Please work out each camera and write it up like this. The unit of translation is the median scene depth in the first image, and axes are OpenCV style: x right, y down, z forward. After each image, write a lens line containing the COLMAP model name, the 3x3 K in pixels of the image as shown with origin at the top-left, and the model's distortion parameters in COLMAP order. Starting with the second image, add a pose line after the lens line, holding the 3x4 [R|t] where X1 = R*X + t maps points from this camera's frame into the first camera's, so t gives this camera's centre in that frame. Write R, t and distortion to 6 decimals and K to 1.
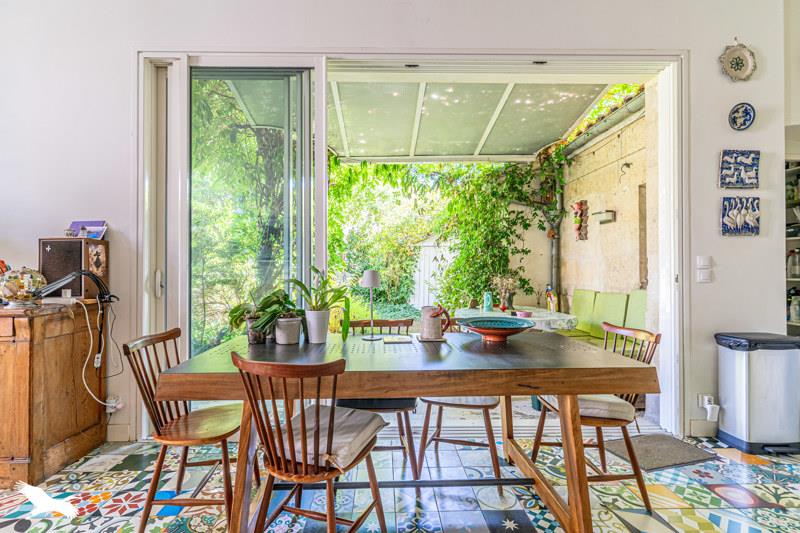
lens RADIAL K [[374.0, 0, 400.0], [0, 374.0, 266.5], [0, 0, 1]] dist [-0.000251, -0.000187]
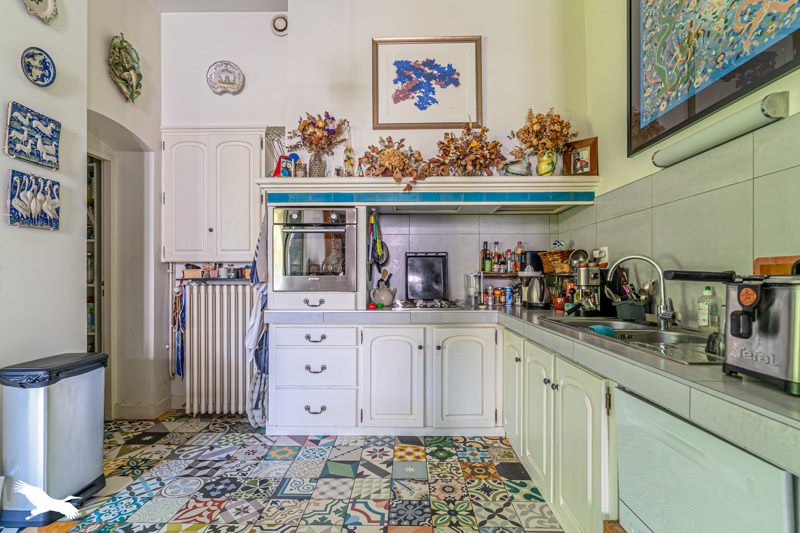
lens RADIAL K [[395.2, 0, 399.4], [0, 395.2, 276.5], [0, 0, 1]] dist [-0.002123, -0.000212]
pose [[0.057080, -0.001382, 0.998369, 0.177230], [-0.010723, 0.999941, 0.001997, 0.003044], [-0.998312, -0.010820, 0.057062, 0.240528]]
